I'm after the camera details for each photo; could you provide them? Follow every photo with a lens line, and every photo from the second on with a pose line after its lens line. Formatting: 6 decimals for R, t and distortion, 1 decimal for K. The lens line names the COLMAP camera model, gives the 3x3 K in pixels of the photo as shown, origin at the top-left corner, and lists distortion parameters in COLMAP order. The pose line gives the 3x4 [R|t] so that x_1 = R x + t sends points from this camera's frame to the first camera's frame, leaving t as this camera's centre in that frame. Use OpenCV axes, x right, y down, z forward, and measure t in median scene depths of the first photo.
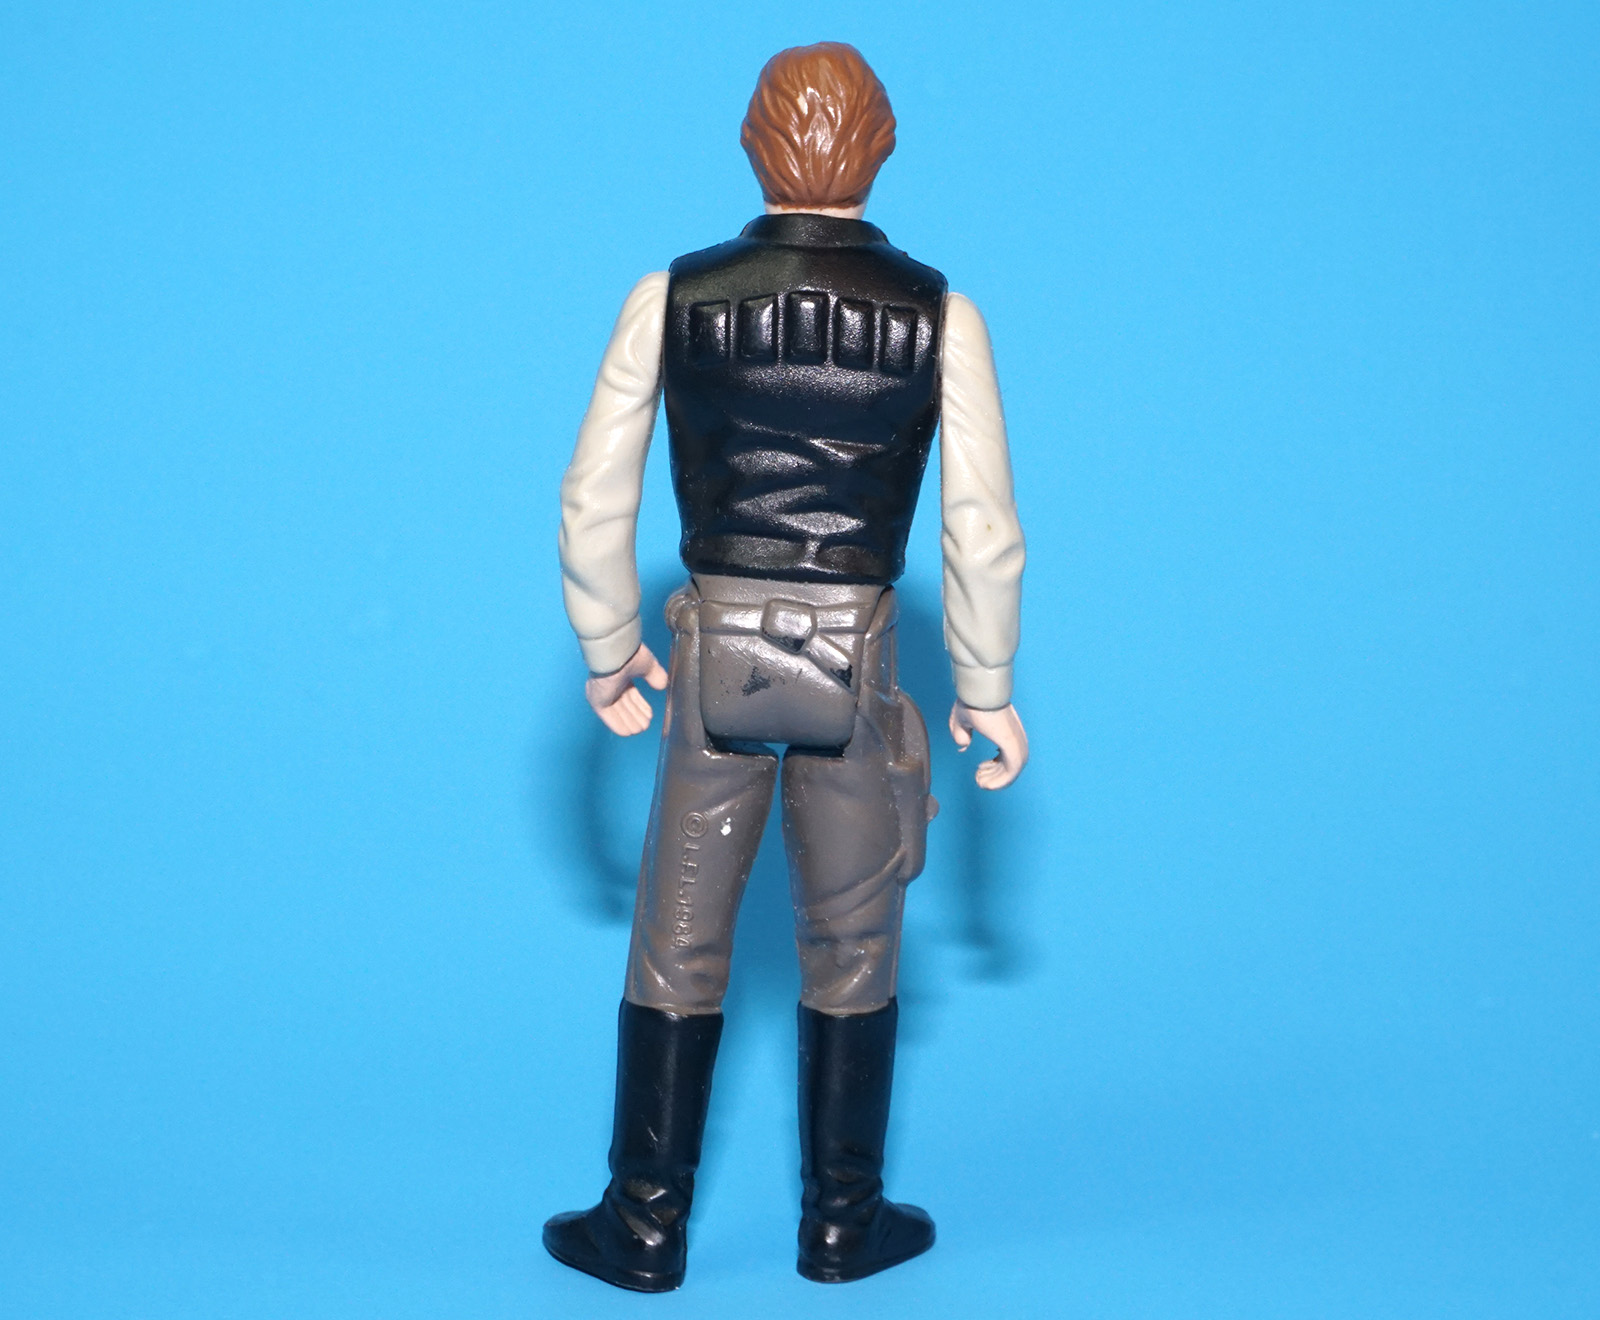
lens RADIAL K [[4361.9, 0, 792.8], [0, 4361.9, 663.7], [0, 0, 1]] dist [0.026670, 0.000000]
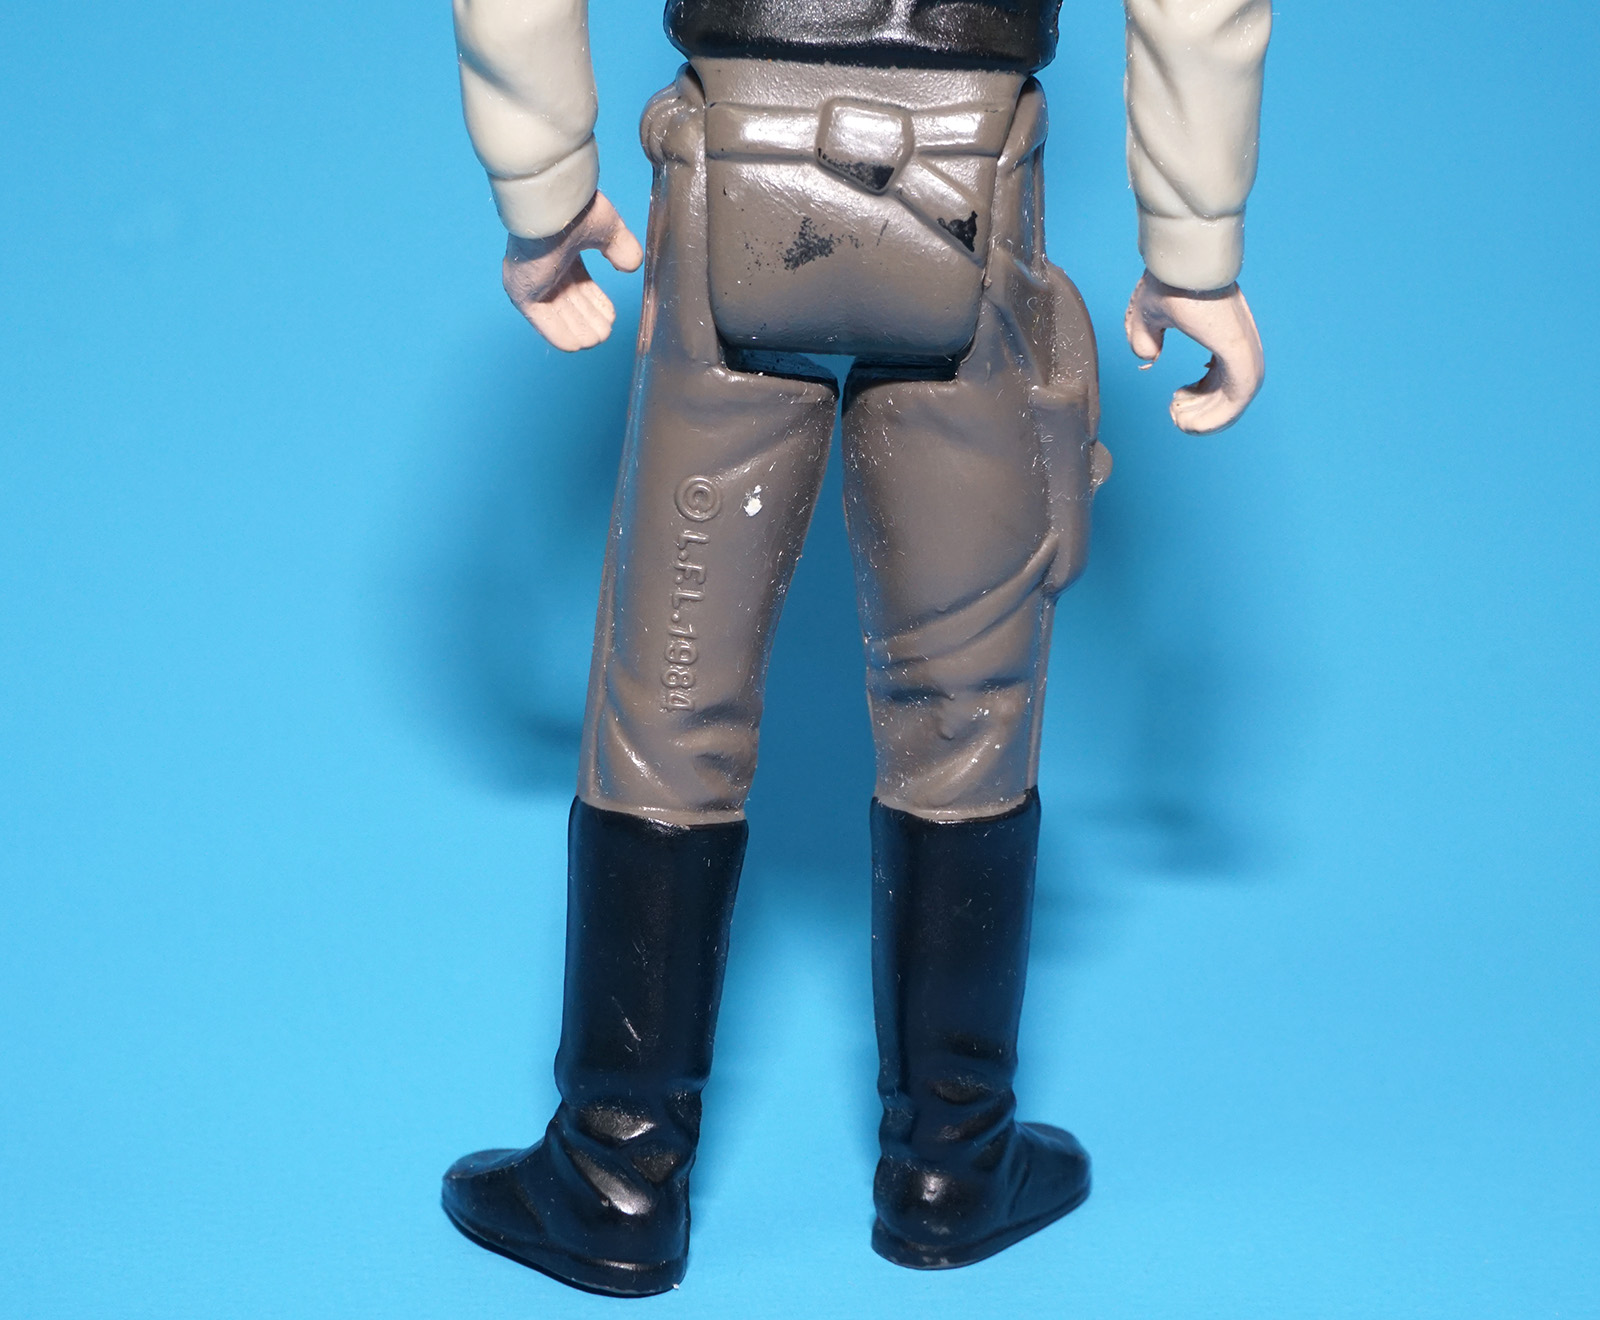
lens RADIAL K [[4361.9, 0, 805.2], [0, 4361.9, 654.2], [0, 0, 1]] dist [0.026670, 0.000000]
pose [[0.998937, -0.015363, 0.043451, -0.033630], [0.012928, 0.998360, 0.055777, 0.025331], [-0.044236, -0.055156, 0.997497, 0.418692]]
